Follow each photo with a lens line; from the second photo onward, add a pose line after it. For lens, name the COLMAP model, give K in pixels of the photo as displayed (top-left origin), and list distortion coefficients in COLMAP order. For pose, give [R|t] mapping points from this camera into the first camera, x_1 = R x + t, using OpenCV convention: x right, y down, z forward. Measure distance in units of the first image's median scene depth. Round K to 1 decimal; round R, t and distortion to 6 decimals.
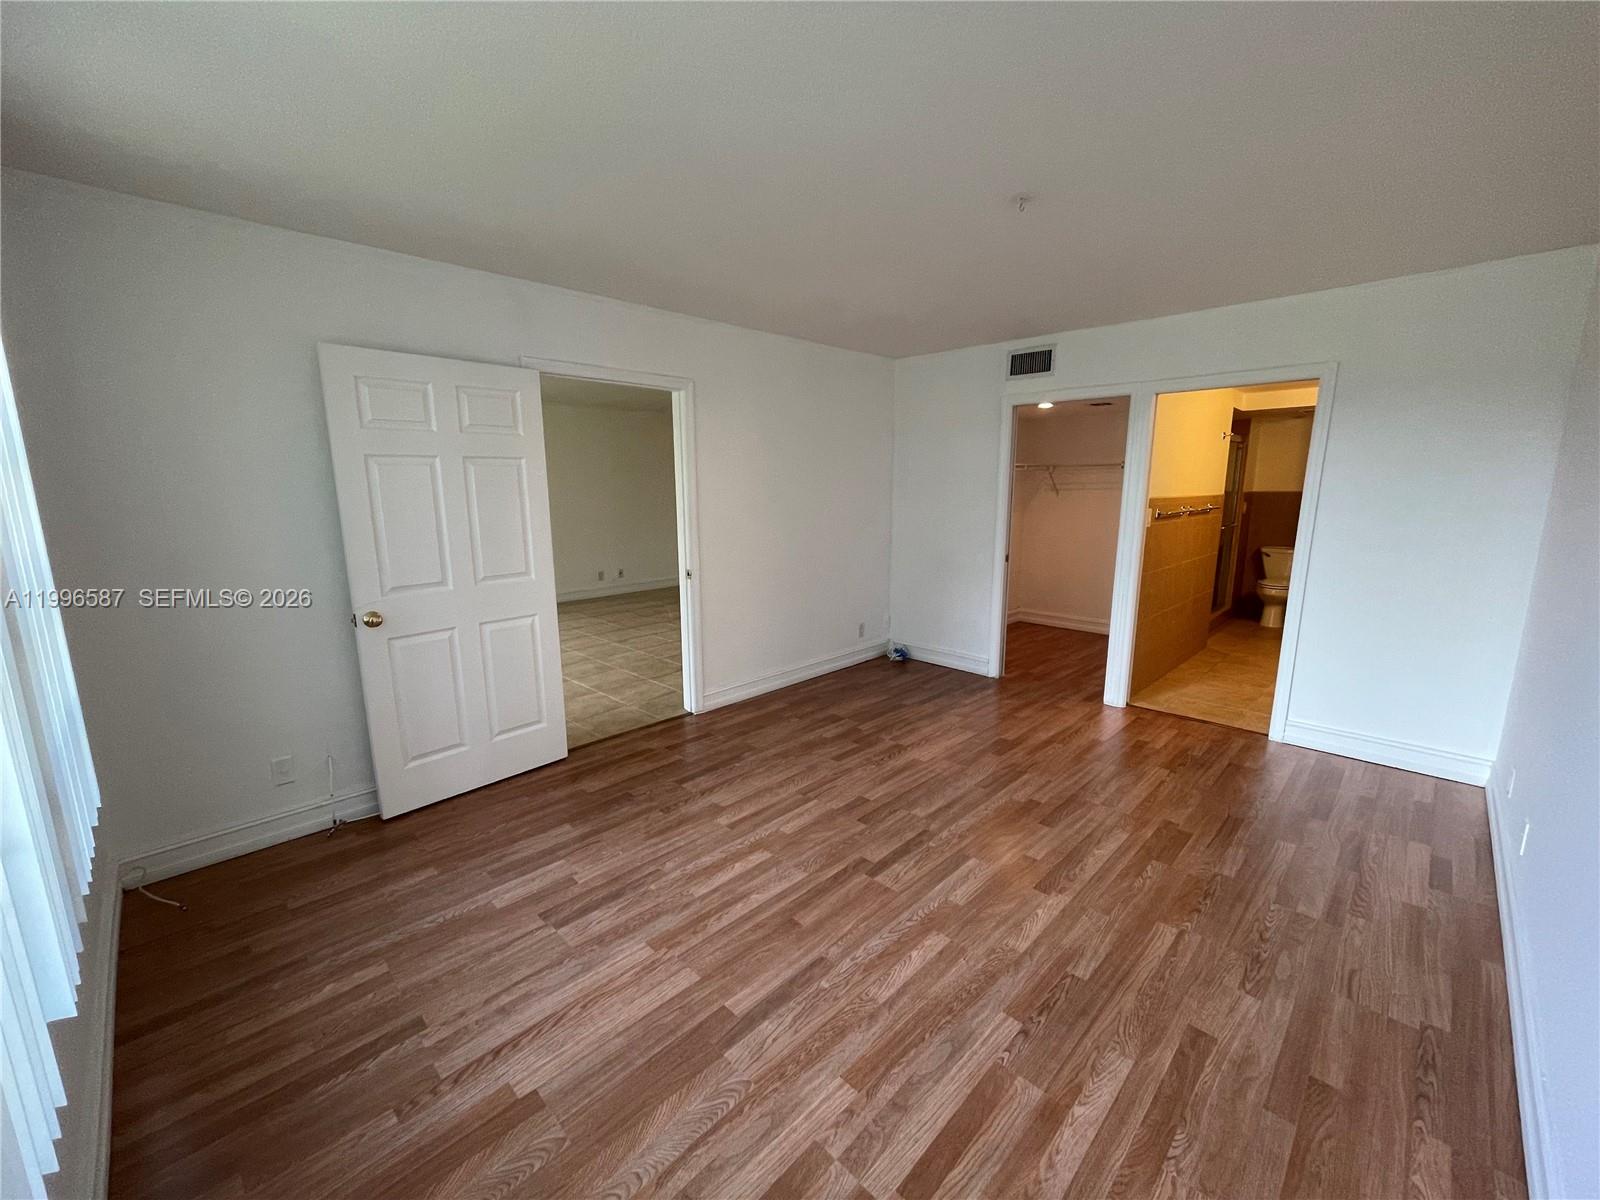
lens RADIAL K [[640.8, 0, 782.1], [0, 640.8, 598.9], [0, 0, 1]] dist [-0.001398, 0.000345]
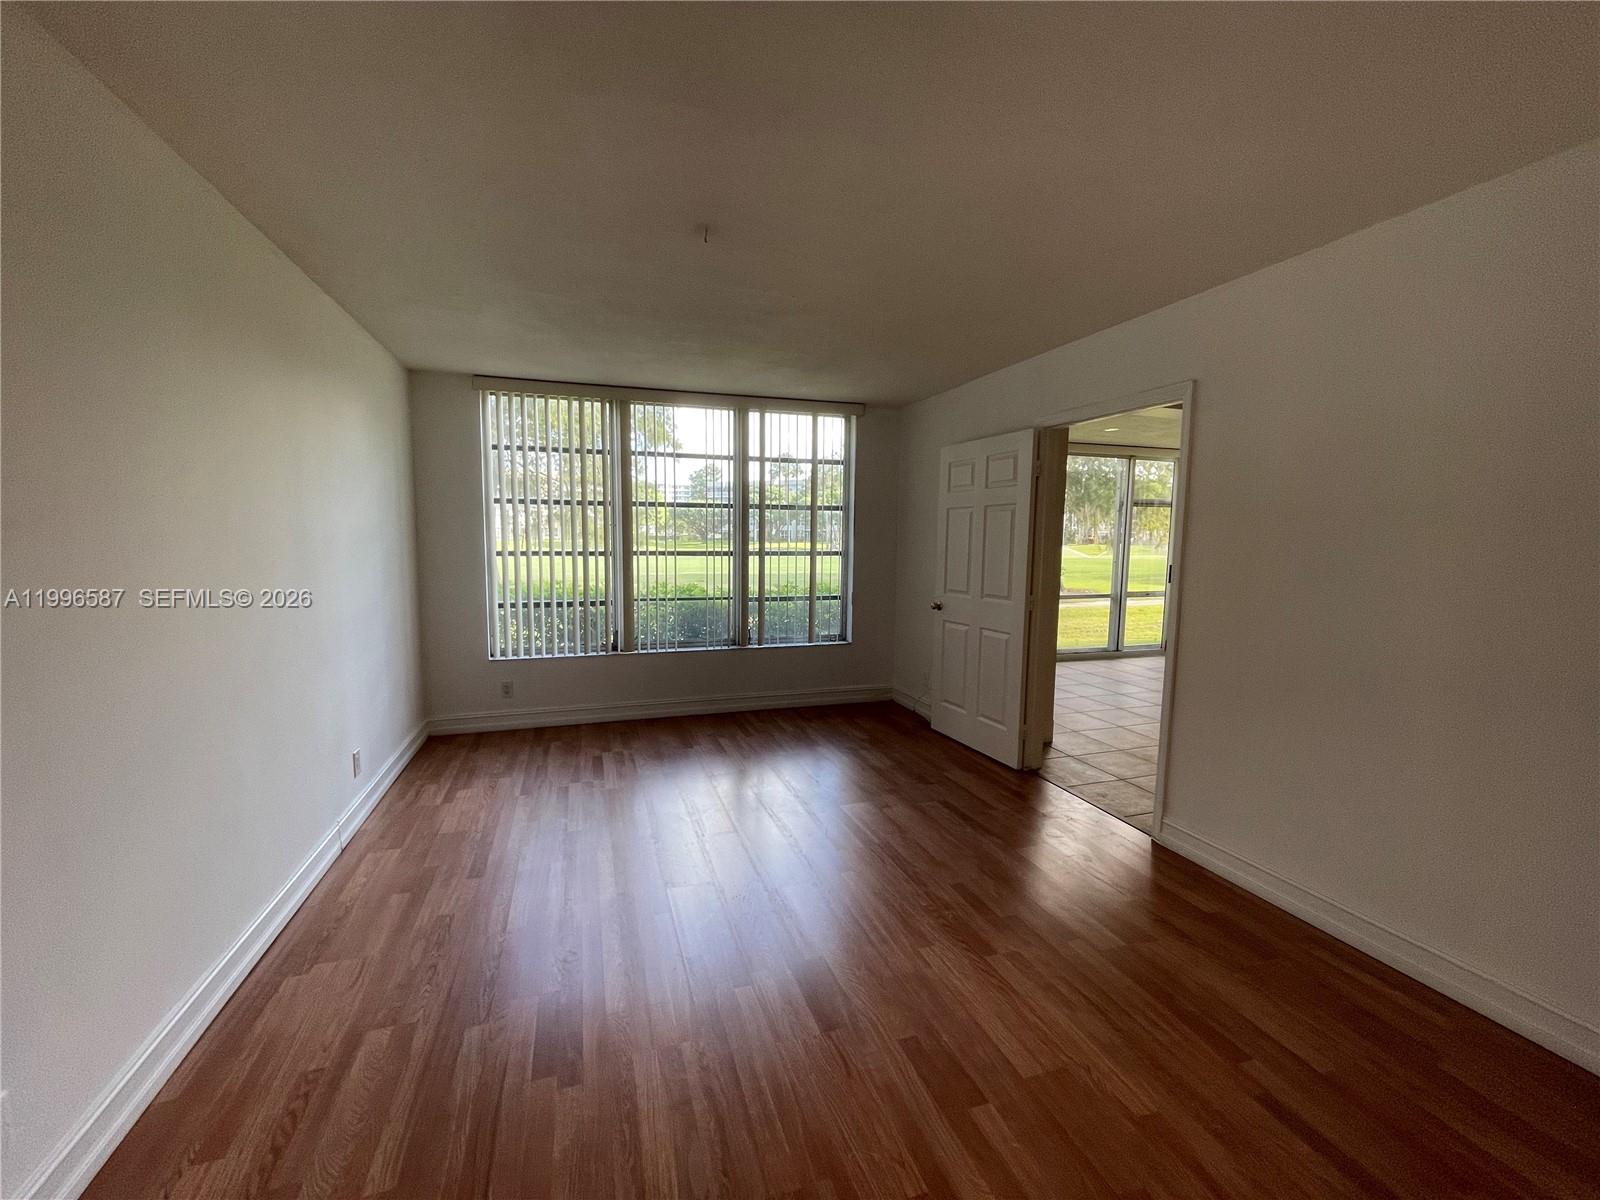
lens RADIAL K [[640.8, 0, 795.9], [0, 640.8, 605.3], [0, 0, 1]] dist [-0.001398, 0.000345]
pose [[-0.435373, 0.099734, -0.894709, 0.899637], [-0.165510, 0.968036, 0.188446, -0.196645], [0.884905, 0.230128, -0.404950, 1.187994]]
